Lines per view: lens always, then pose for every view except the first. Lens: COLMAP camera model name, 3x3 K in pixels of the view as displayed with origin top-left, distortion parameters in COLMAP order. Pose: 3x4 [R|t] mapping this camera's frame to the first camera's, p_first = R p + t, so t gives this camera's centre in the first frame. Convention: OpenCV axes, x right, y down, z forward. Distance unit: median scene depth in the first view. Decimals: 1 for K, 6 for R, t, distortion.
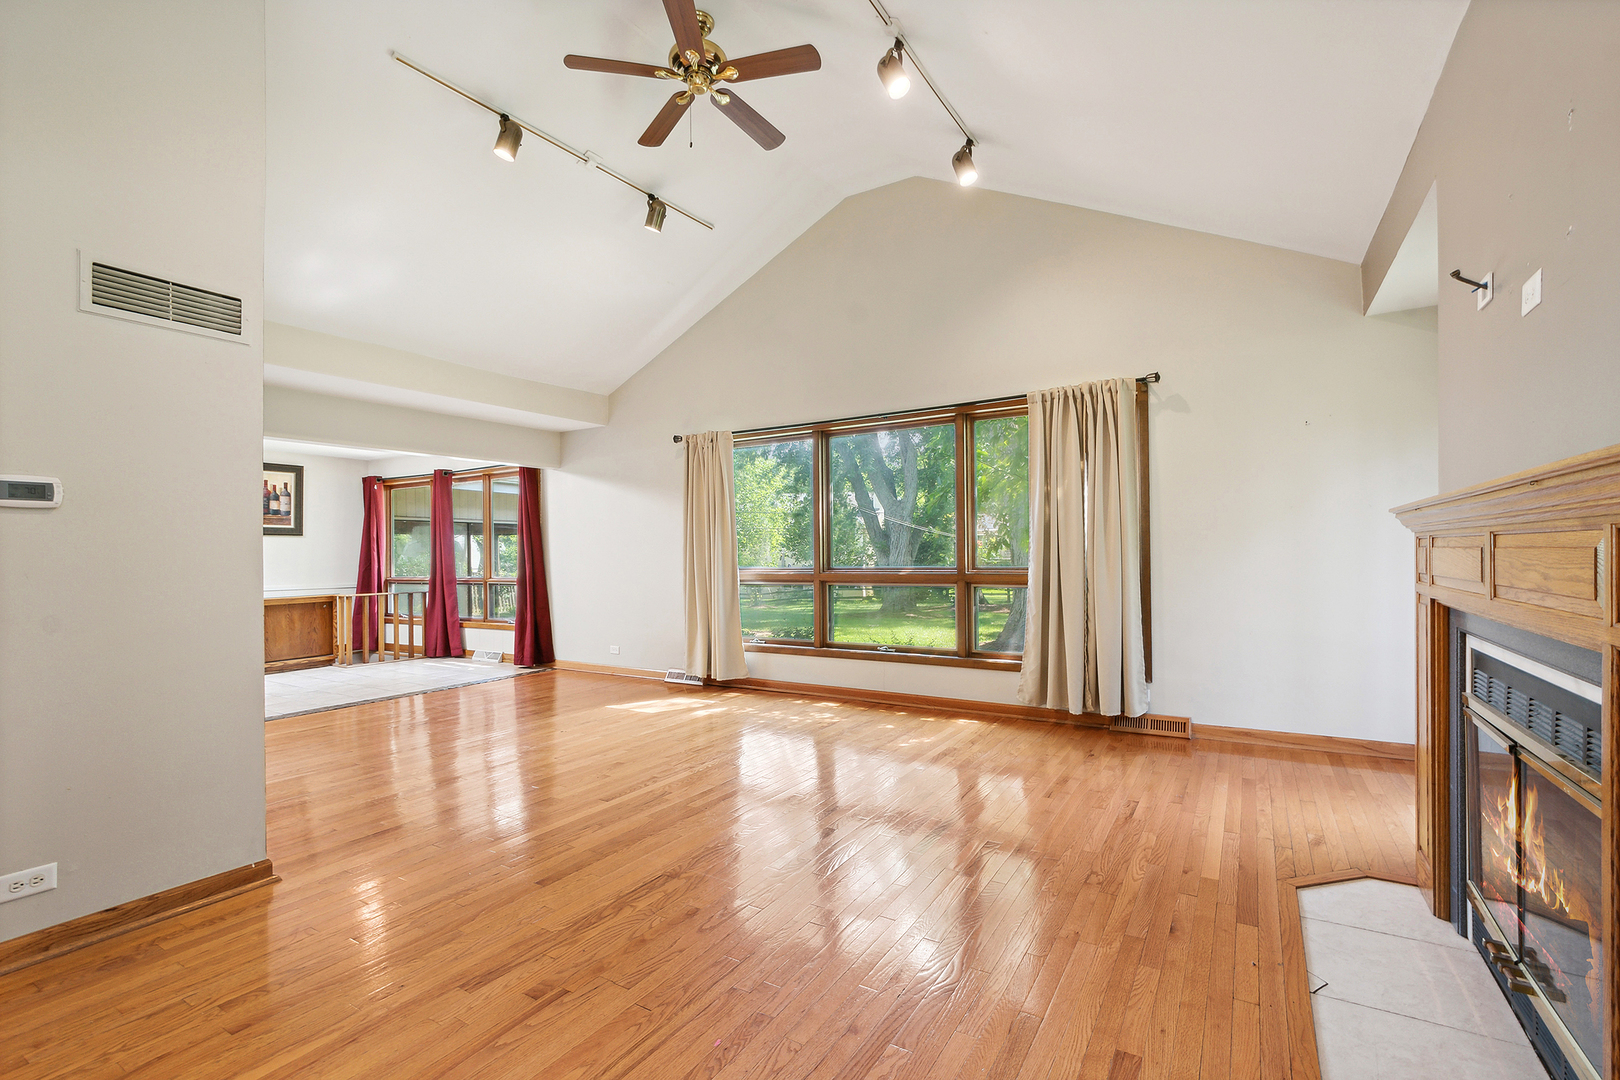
lens RADIAL K [[734.5, 0, 809.8], [0, 734.5, 546.6], [0, 0, 1]] dist [-0.000108, -0.000028]
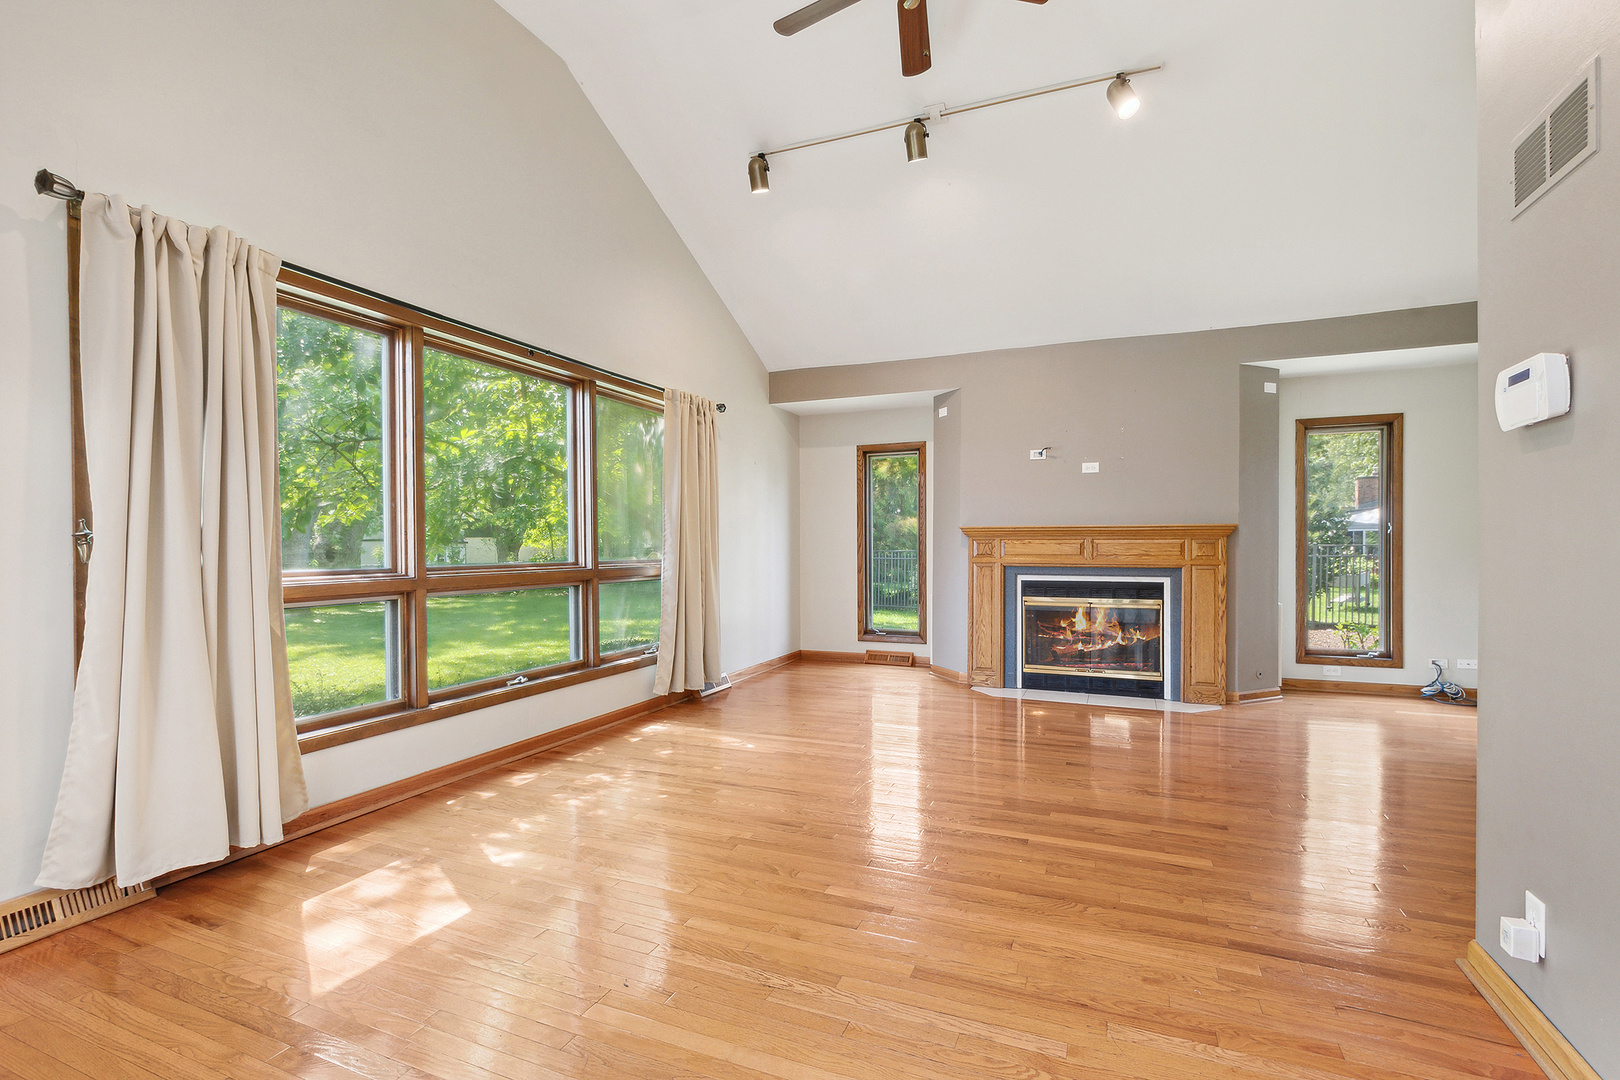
lens RADIAL K [[734.5, 0, 817.8], [0, 734.5, 543.9], [0, 0, 1]] dist [-0.000108, -0.000028]
pose [[-0.148795, 0.010543, 0.988812, -0.748668], [-0.005561, 0.999918, -0.011498, 0.016636], [-0.988852, -0.007210, -0.148725, 0.955766]]
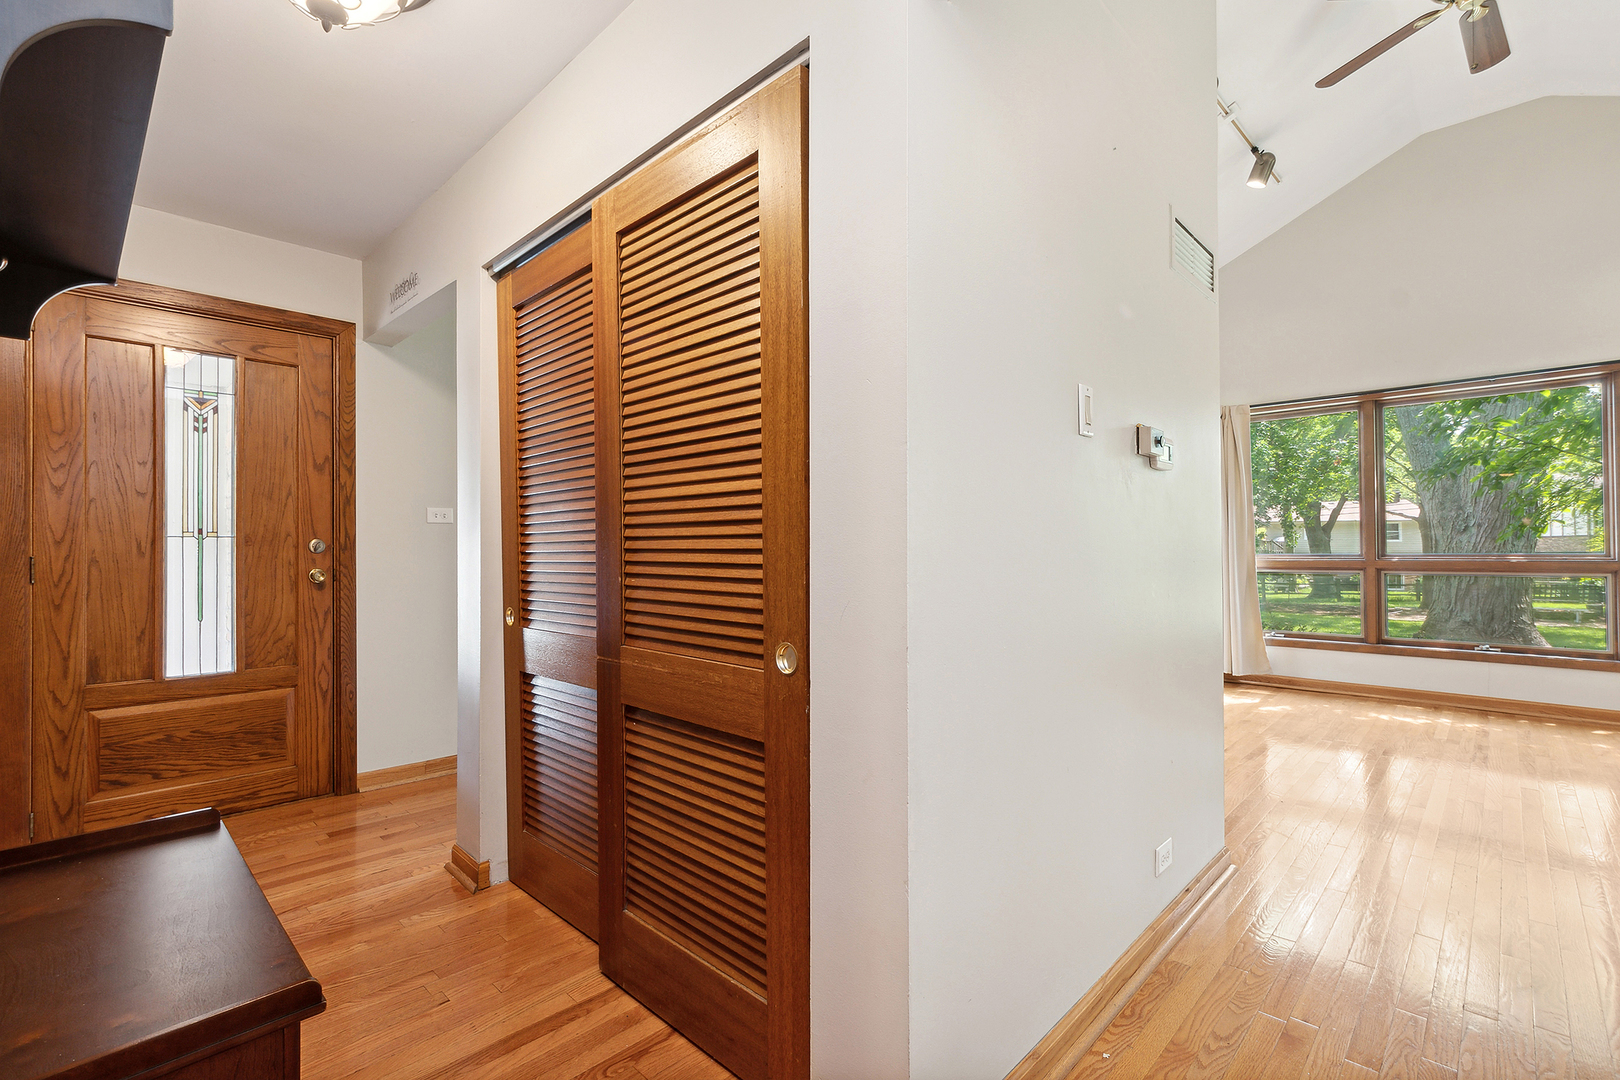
lens RADIAL K [[734.5, 0, 798.5], [0, 734.5, 543.1], [0, 0, 1]] dist [-0.000108, -0.000028]
pose [[0.975738, 0.006649, -0.218842, -0.582855], [-0.005595, 0.999970, 0.005437, 0.017170], [0.218872, -0.004081, 0.975745, -0.028709]]
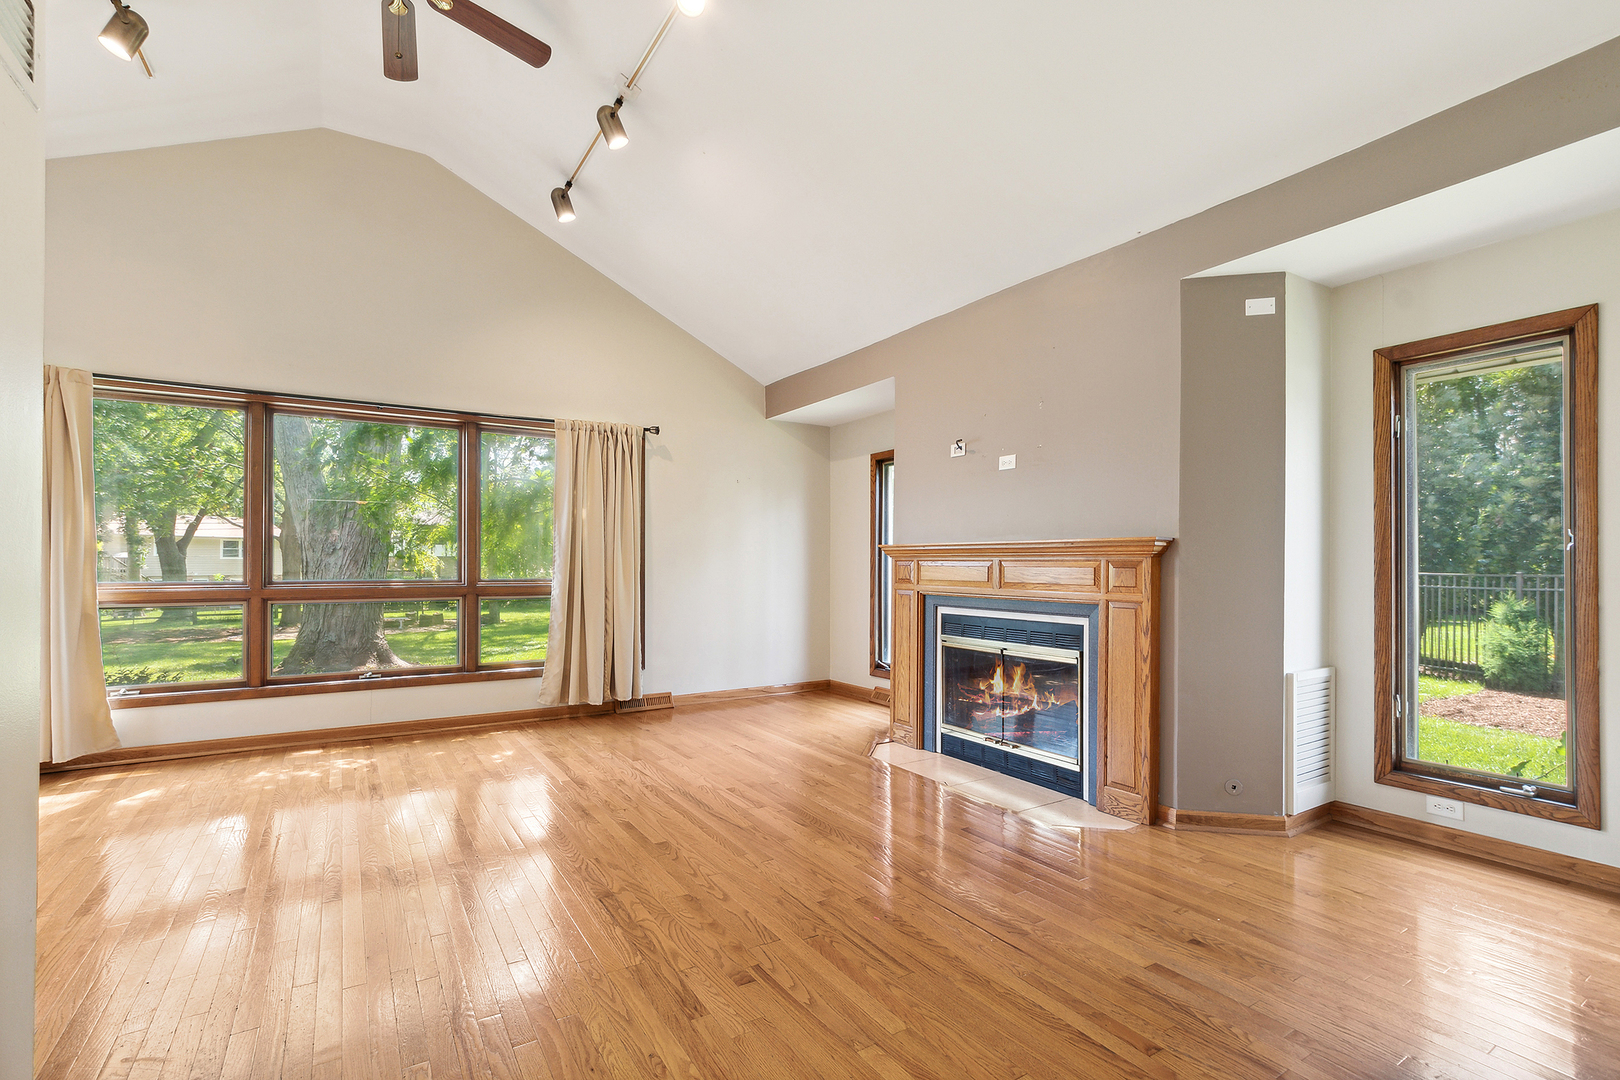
lens RADIAL K [[734.5, 0, 804.4], [0, 734.5, 554.2], [0, 0, 1]] dist [-0.000108, -0.000028]
pose [[0.443902, 0.023400, 0.895770, -0.519630], [-0.016266, 0.999705, -0.018054, 0.004916], [-0.895928, -0.006557, 0.444151, 0.183347]]
